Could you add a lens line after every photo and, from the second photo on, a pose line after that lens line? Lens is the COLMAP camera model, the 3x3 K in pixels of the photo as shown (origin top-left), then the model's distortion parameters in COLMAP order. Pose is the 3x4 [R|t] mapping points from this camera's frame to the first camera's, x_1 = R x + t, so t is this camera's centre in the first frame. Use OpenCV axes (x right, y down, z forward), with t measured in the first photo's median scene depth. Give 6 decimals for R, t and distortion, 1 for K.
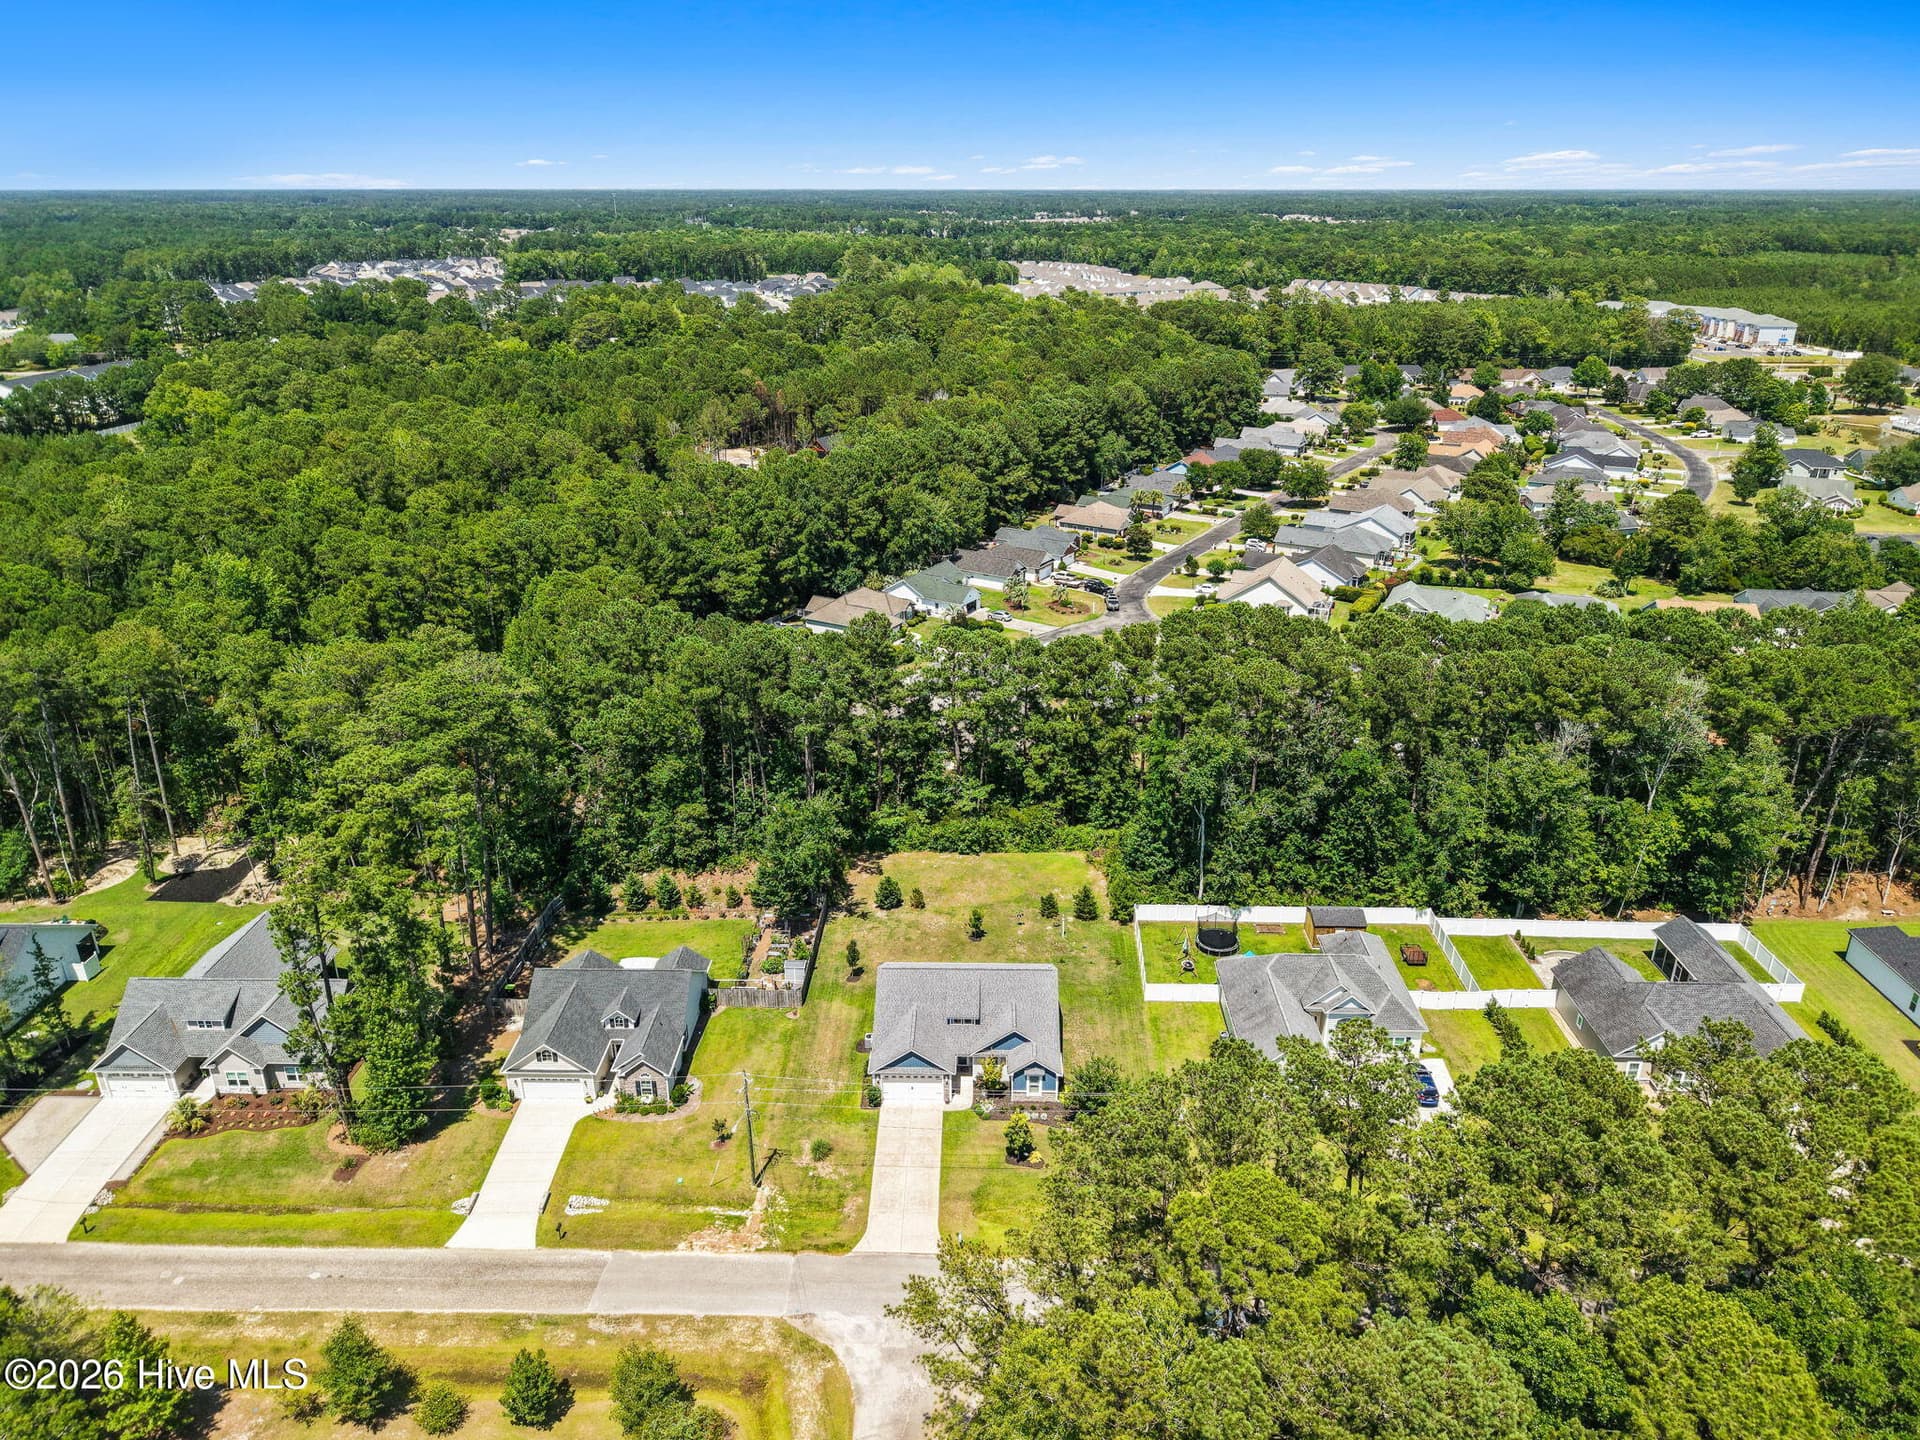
lens RADIAL K [[1279.3, 0, 960.0], [0, 1279.3, 720.0], [0, 0, 1]] dist [0.070446, -0.098452]
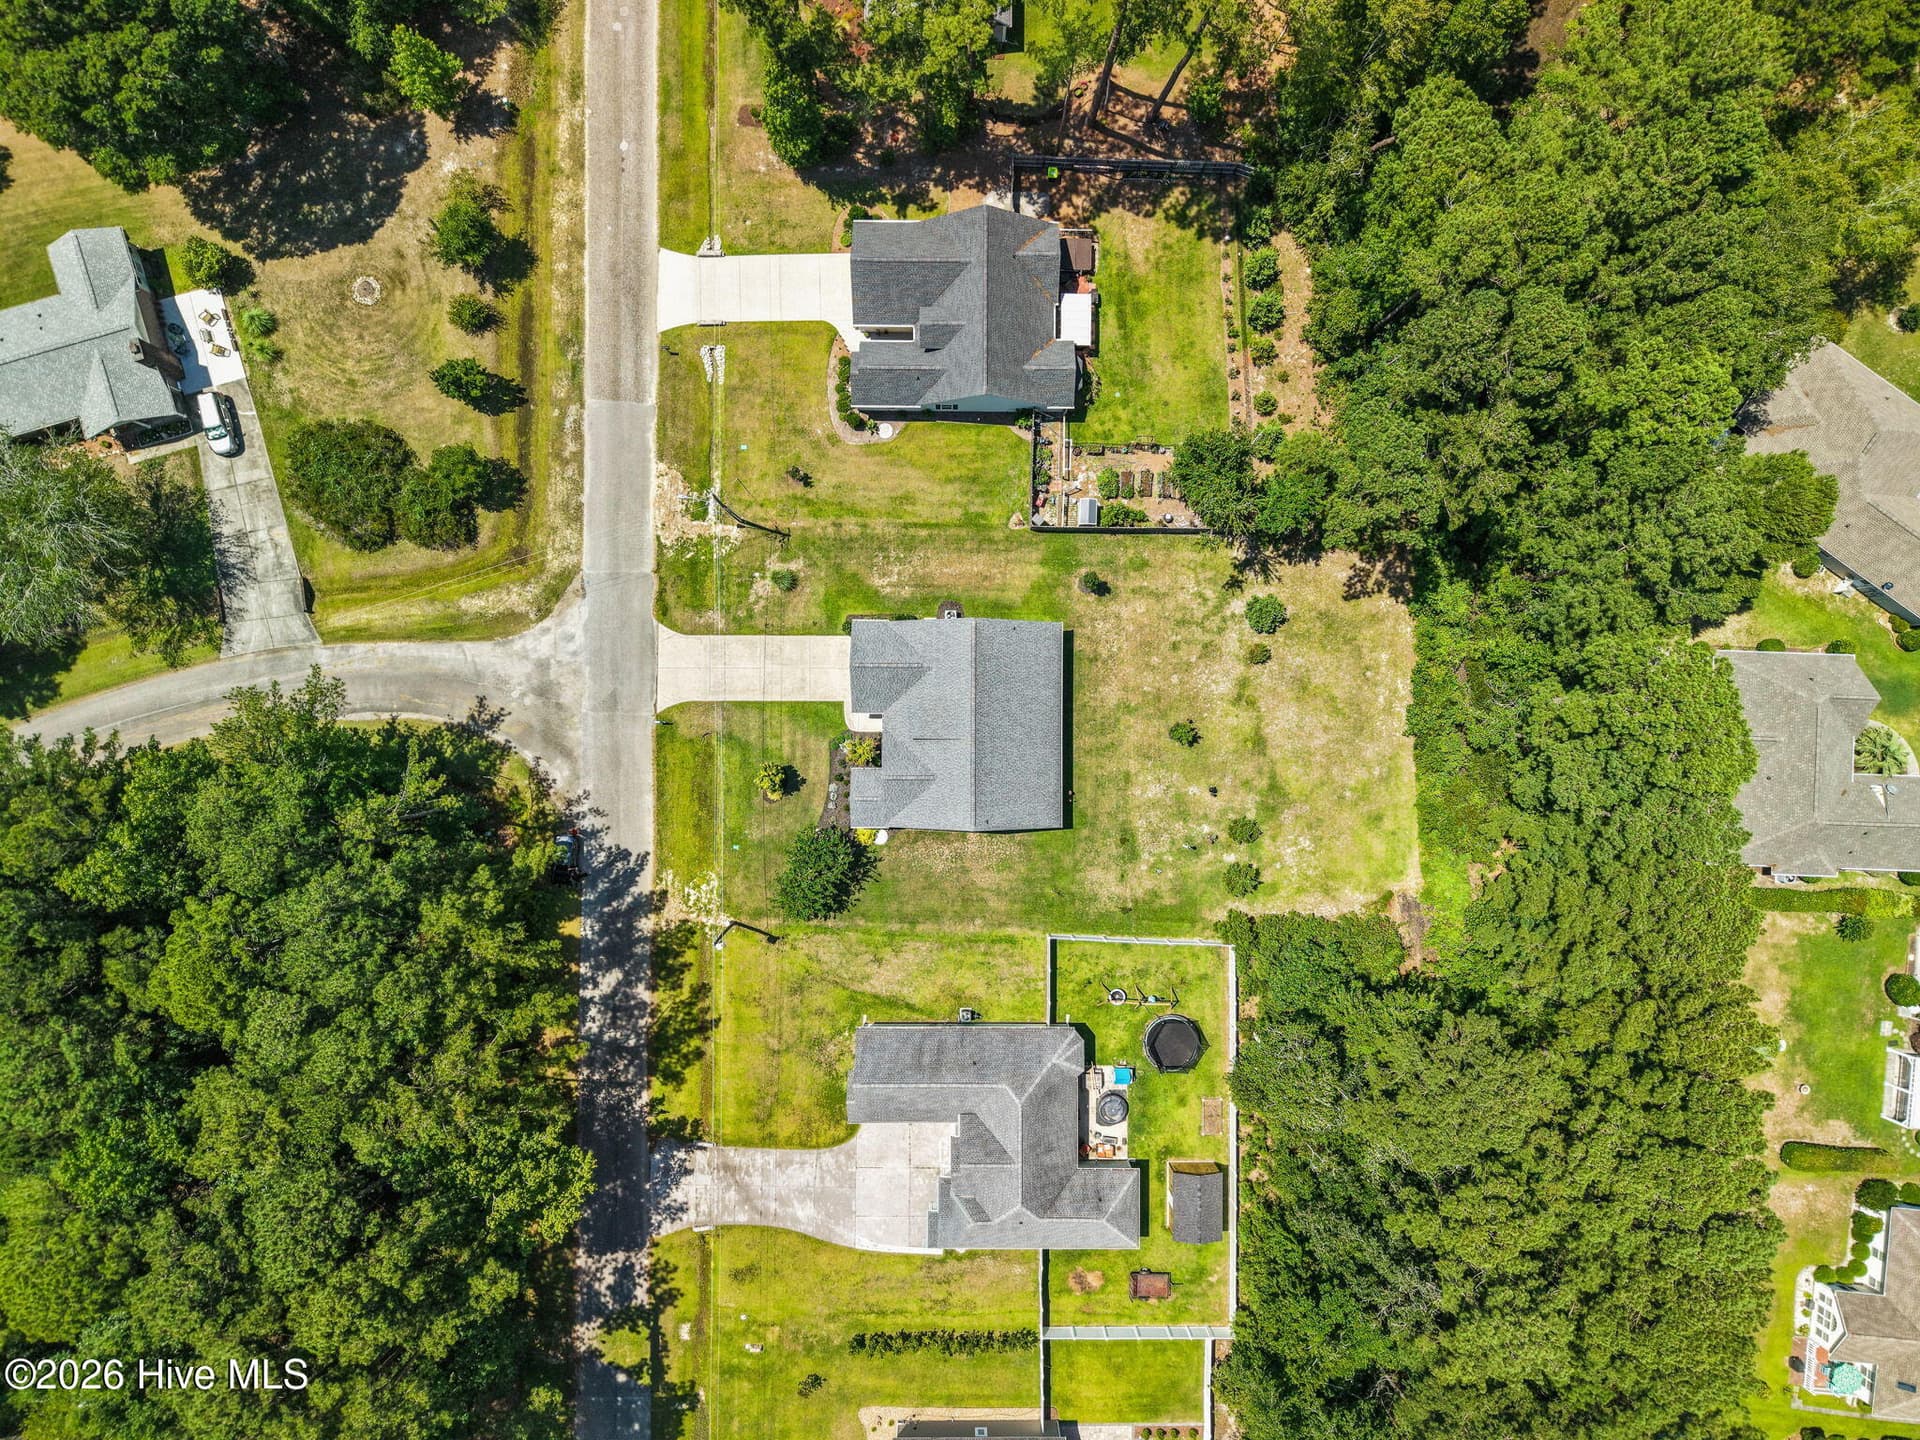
lens RADIAL K [[1296.4, 0, 960.0], [0, 1296.4, 720.0], [0, 0, 1]] dist [0.030824, -0.034775]
pose [[0.018139, 0.999833, -0.002337, 0.003576], [-0.403725, 0.009463, 0.914831, -0.477476], [0.914701, -0.015651, 0.403829, 0.542490]]
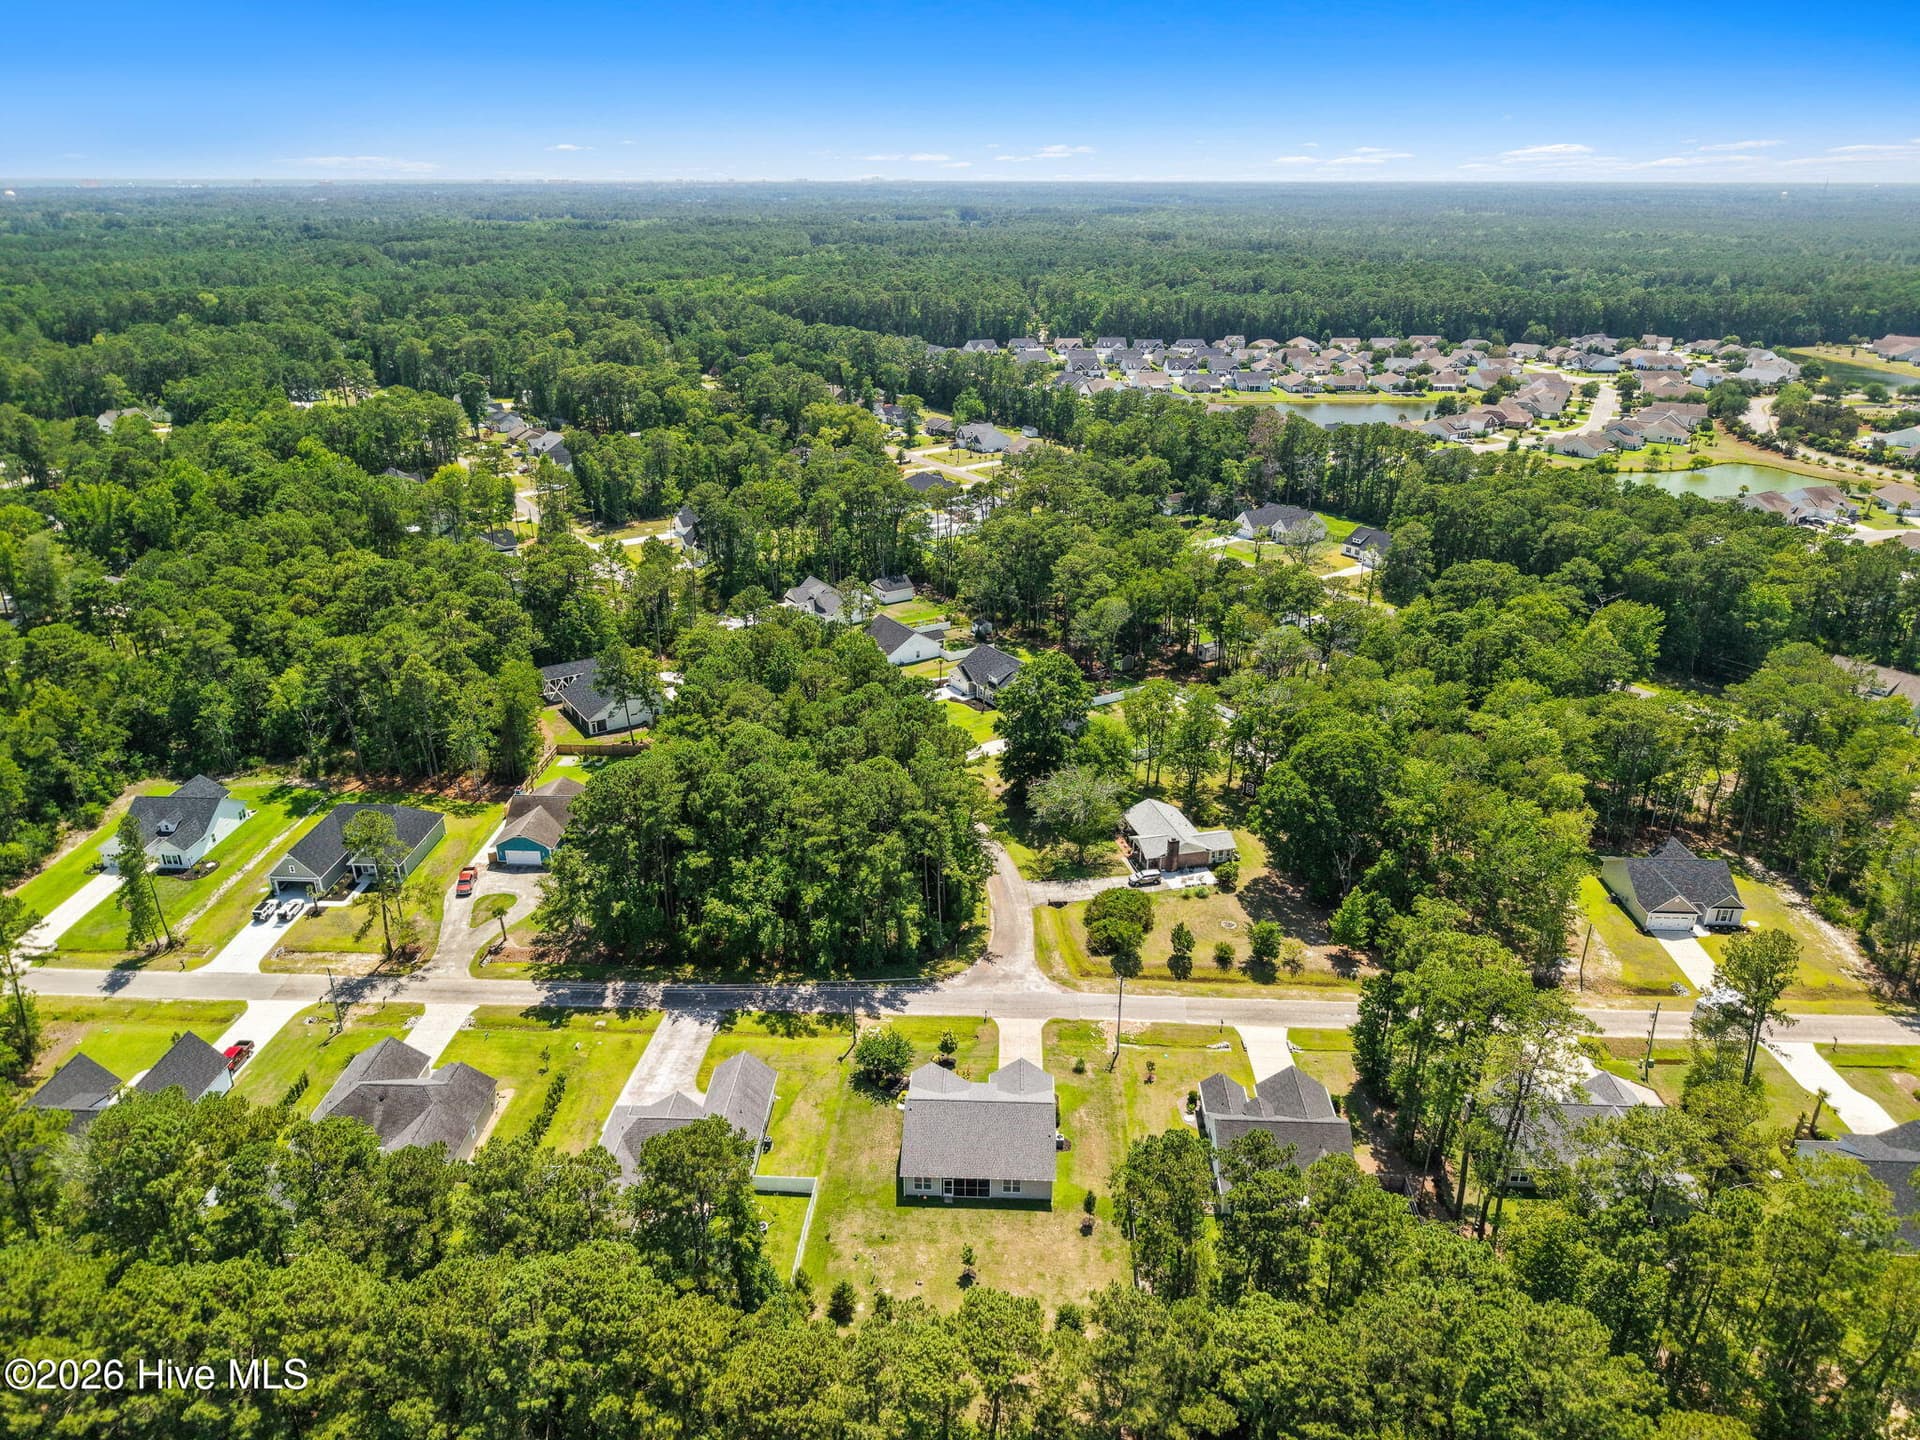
lens RADIAL K [[1296.4, 0, 960.0], [0, 1296.4, 720.0], [0, 0, 1]] dist [0.030824, -0.034775]
pose [[-0.999858, -0.005846, 0.015815, 0.006355], [0.007311, 0.694910, 0.719060, -0.770656], [-0.015194, 0.719073, -0.694768, 1.321655]]
